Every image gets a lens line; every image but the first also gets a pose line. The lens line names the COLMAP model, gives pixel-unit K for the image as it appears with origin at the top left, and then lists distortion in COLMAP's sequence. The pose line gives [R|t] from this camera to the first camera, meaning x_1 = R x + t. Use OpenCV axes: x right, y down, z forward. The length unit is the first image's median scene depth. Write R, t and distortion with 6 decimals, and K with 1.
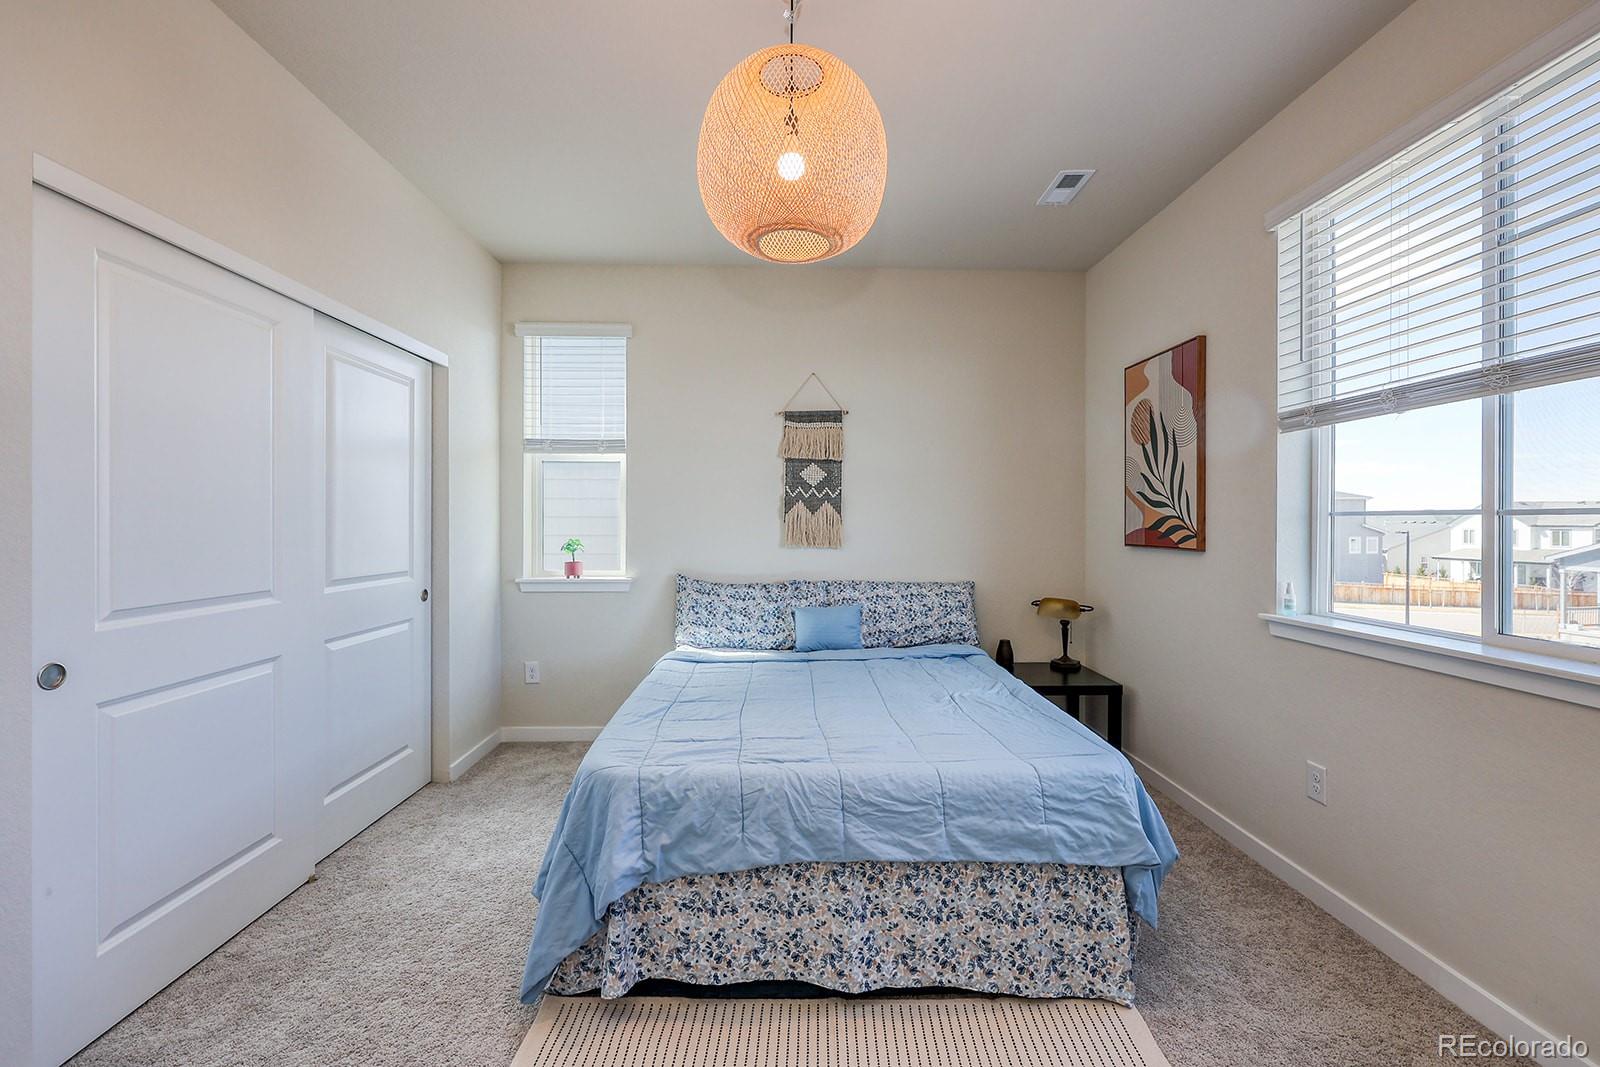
lens RADIAL K [[659.2, 0, 831.5], [0, 659.2, 526.6], [0, 0, 1]] dist [-0.000925, -0.000020]
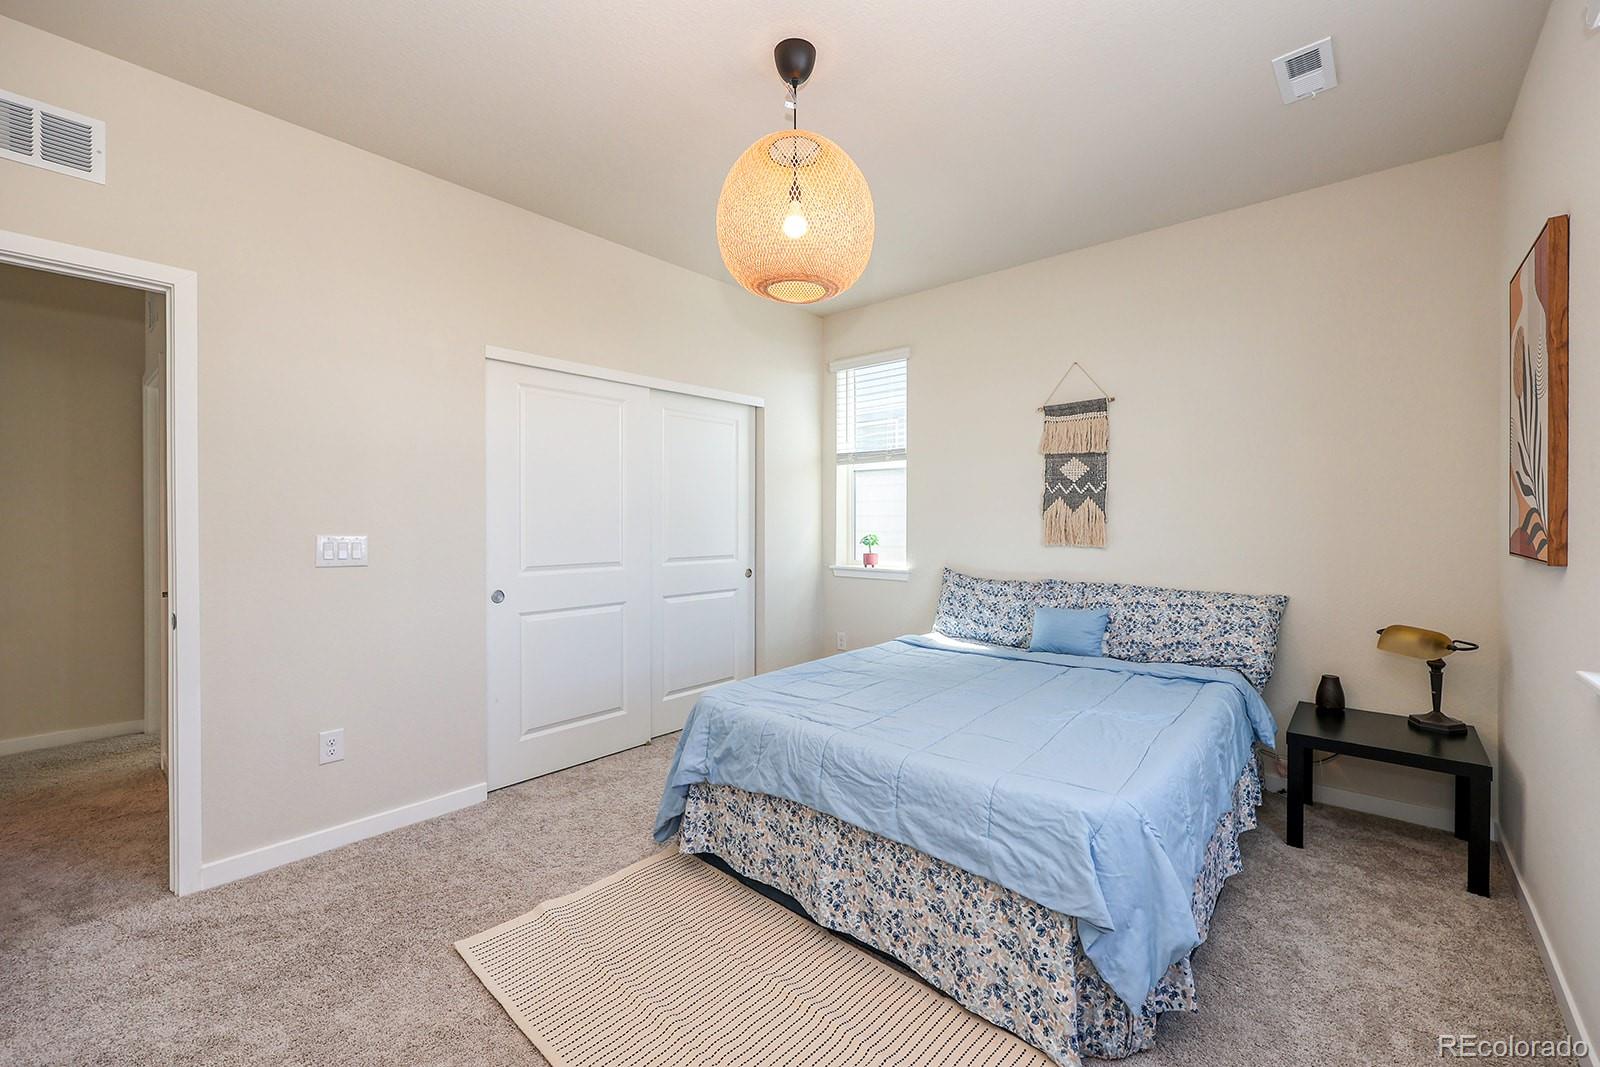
lens RADIAL K [[659.2, 0, 831.5], [0, 659.2, 526.6], [0, 0, 1]] dist [-0.000925, -0.000020]
pose [[0.740643, 0.004839, -0.671882, 0.469373], [-0.001966, 0.999985, 0.005034, -0.001375], [0.671896, -0.002407, 0.740641, 0.085534]]
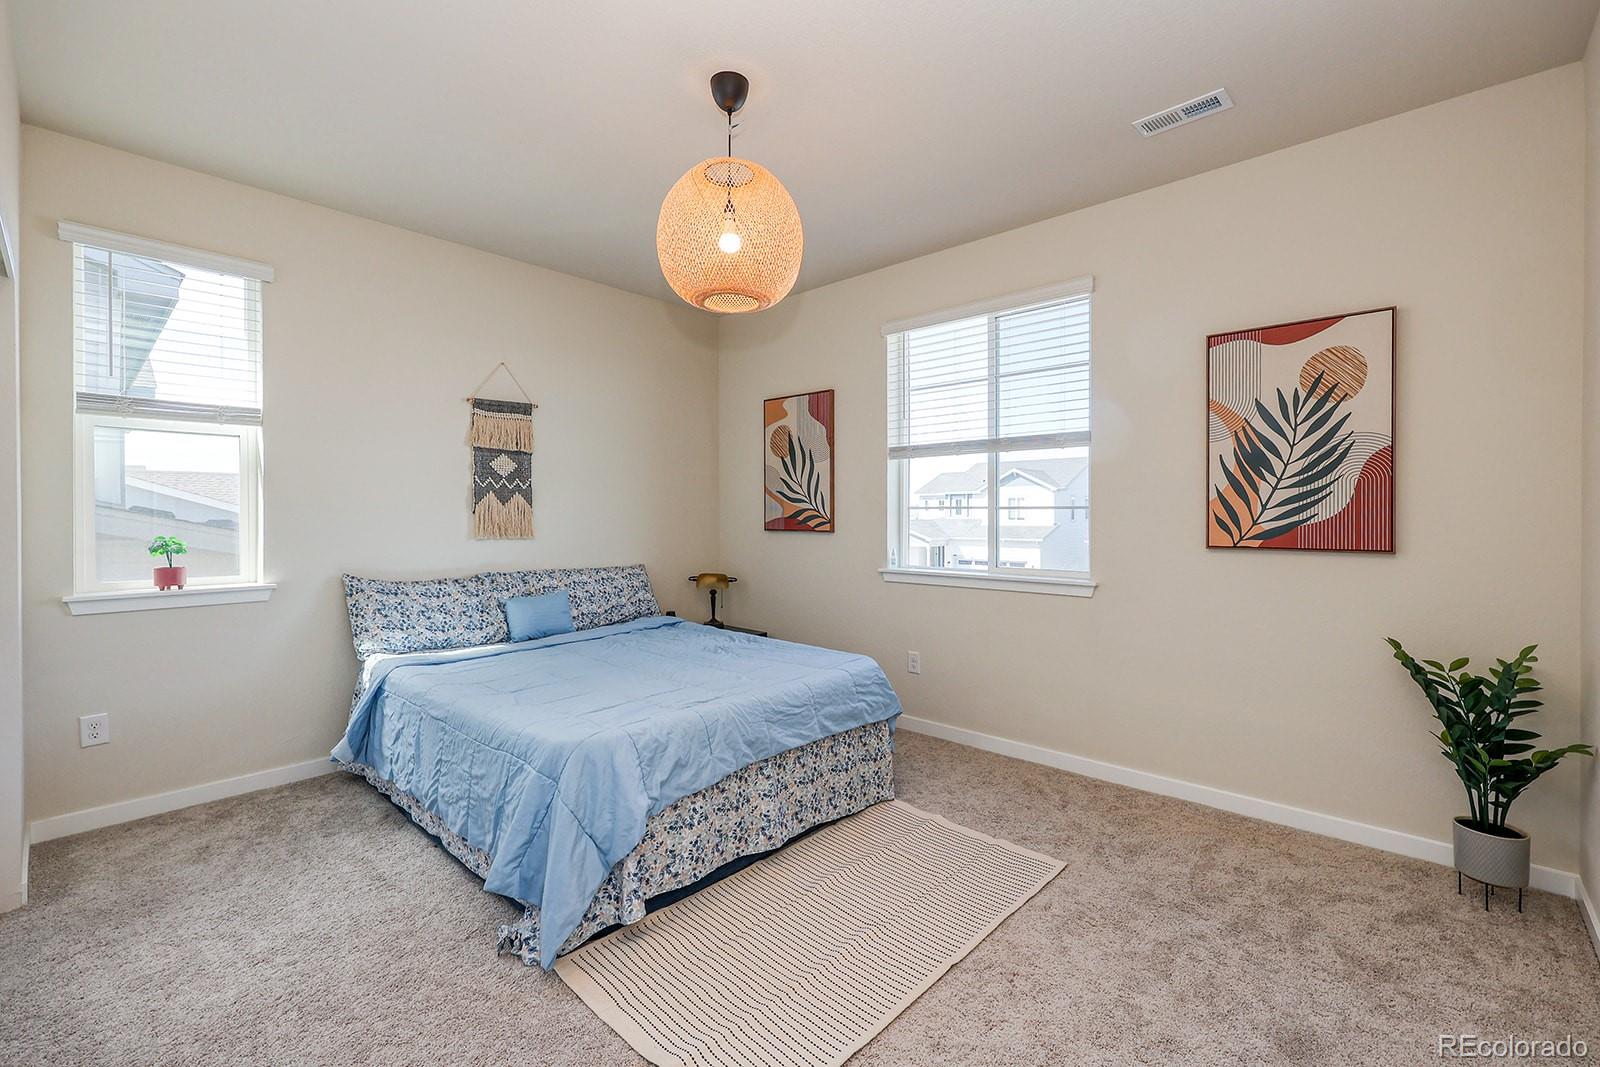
lens RADIAL K [[634.6, 0, 816.5], [0, 634.6, 518.4], [0, 0, 1]] dist [-0.000350, -0.000023]
pose [[0.713704, -0.006469, 0.700417, -0.483259], [0.005716, 0.999978, 0.003412, 0.000527], [-0.700424, 0.001568, 0.713726, -0.014256]]
